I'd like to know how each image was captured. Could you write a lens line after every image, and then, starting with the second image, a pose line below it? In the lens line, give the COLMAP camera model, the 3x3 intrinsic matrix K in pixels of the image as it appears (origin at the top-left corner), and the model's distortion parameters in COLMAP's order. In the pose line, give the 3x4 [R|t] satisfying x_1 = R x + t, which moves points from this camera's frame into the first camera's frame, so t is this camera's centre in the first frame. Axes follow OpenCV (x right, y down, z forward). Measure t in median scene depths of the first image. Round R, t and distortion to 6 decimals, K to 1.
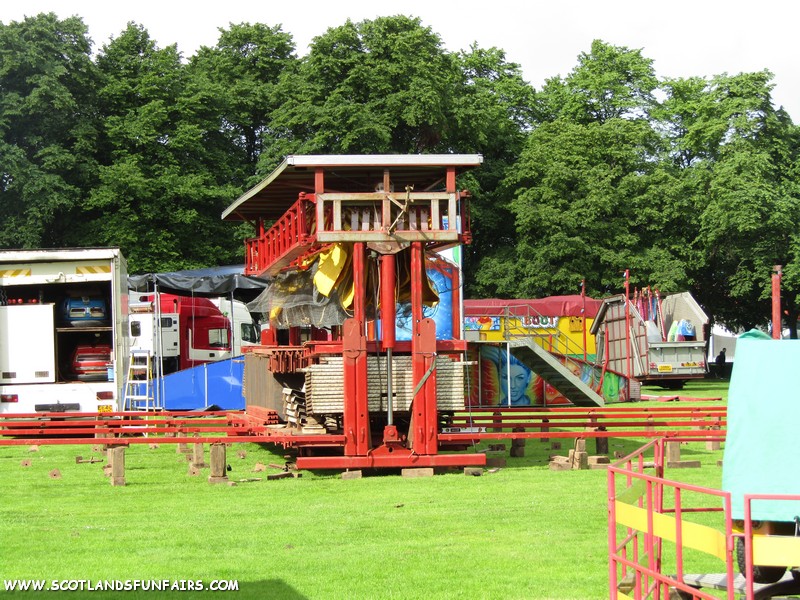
lens RADIAL K [[2397.4, 0, 399.7], [0, 2397.4, 300.9], [0, 0, 1]] dist [0.108942, 0.000000]
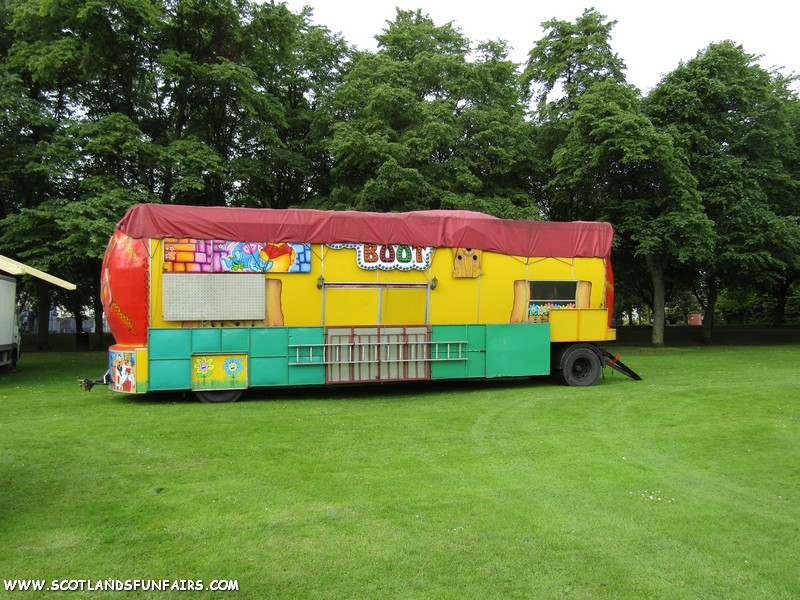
lens RADIAL K [[694.7, 0, 399.3], [0, 694.7, 302.2], [0, 0, 1]] dist [0.008889, 0.001362]
pose [[0.985697, 0.005306, 0.168441, 0.032377], [-0.004346, 0.999972, -0.006064, 0.016813], [-0.168469, 0.005245, 0.985693, 0.776569]]
